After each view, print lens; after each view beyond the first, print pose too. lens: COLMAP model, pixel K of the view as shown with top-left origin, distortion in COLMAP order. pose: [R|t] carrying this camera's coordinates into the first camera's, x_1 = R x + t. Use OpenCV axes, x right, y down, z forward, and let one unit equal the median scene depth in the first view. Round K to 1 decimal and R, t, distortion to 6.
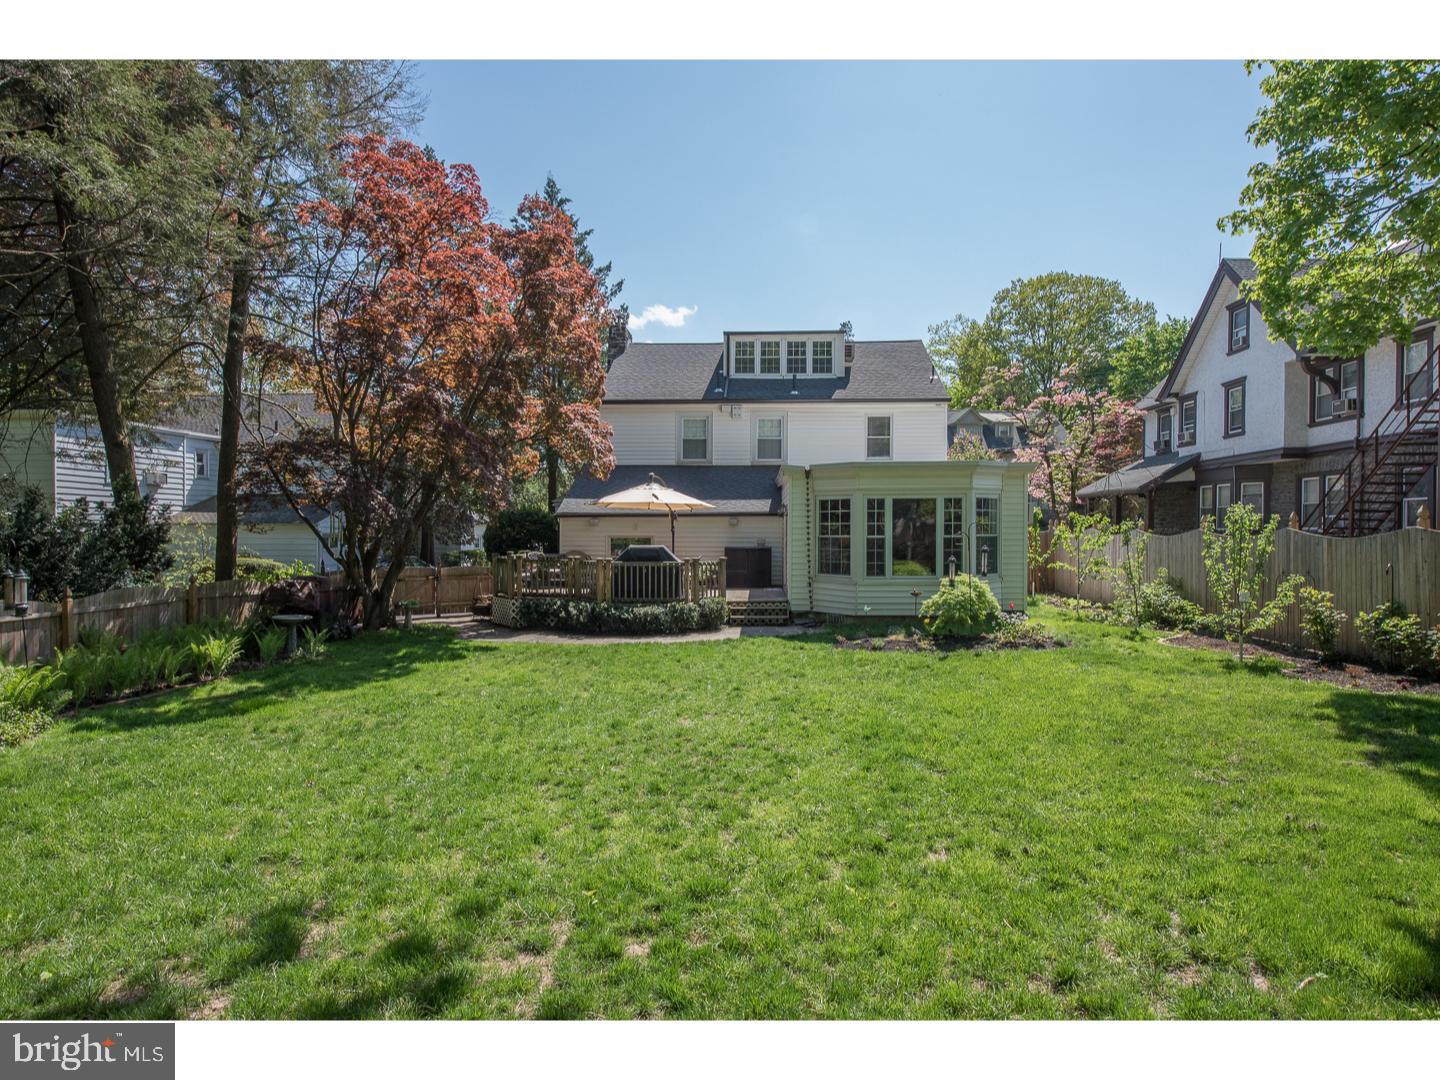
lens RADIAL K [[796.0, 0, 717.8], [0, 796.0, 538.4], [0, 0, 1]] dist [0.001109, -0.001893]
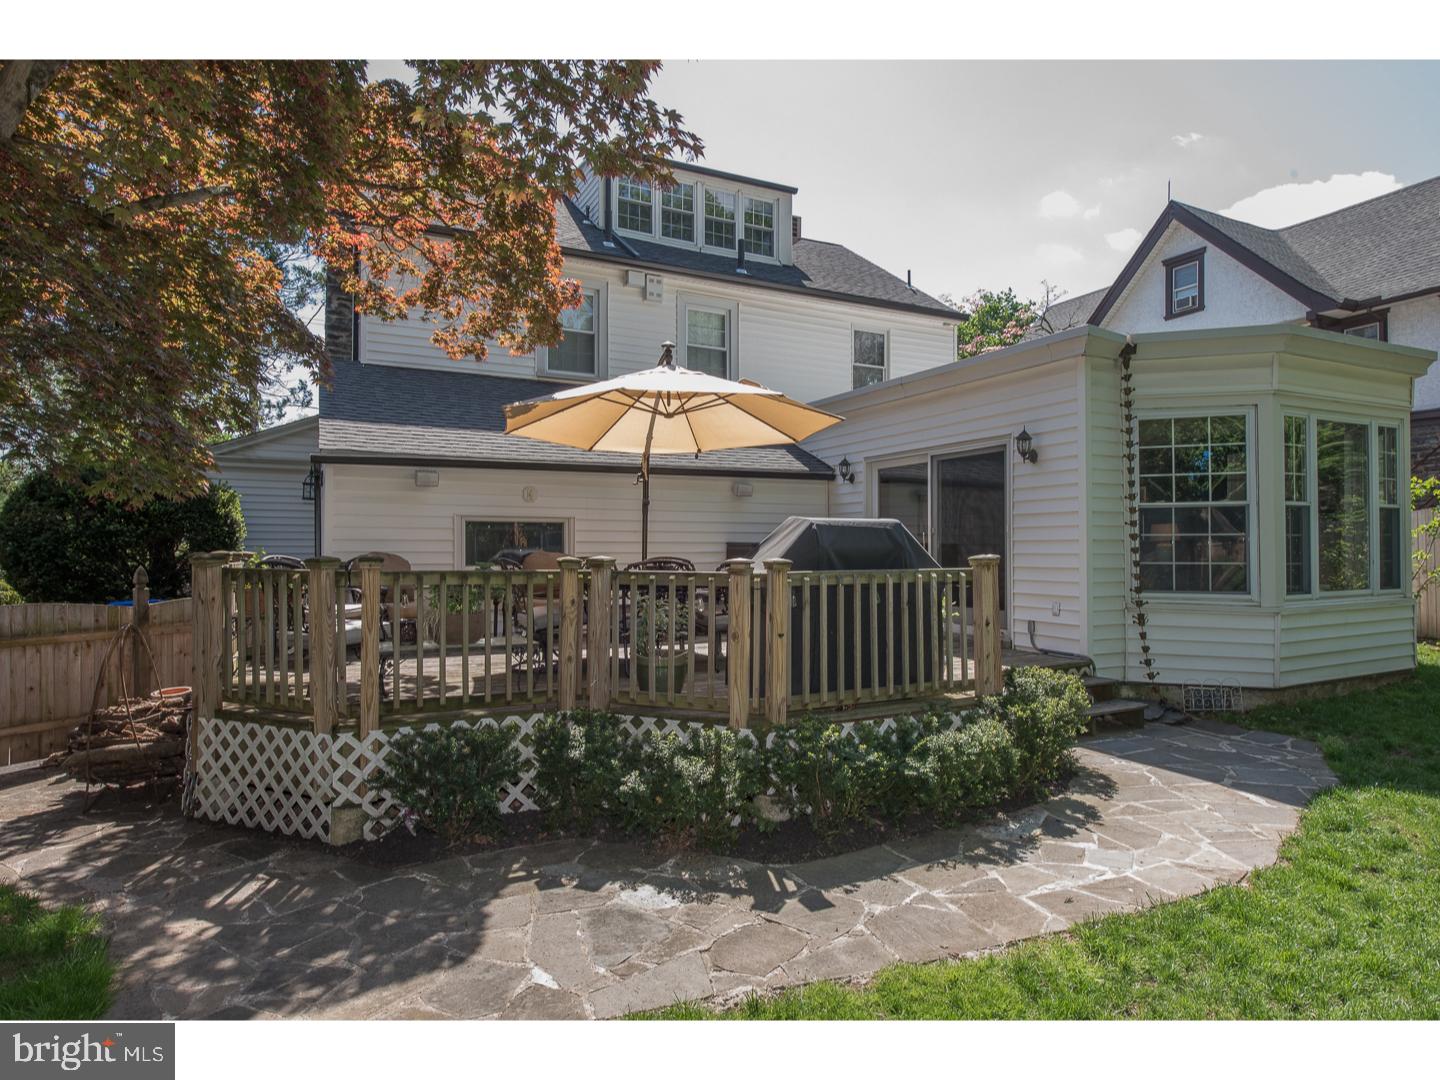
lens RADIAL K [[824.5, 0, 720.2], [0, 824.5, 543.5], [0, 0, 1]] dist [-0.001198, -0.000063]
pose [[0.872639, 0.002951, 0.488357, -0.202680], [0.003826, 0.999910, -0.012879, 0.015880], [-0.488351, 0.013107, 0.872549, 0.508591]]
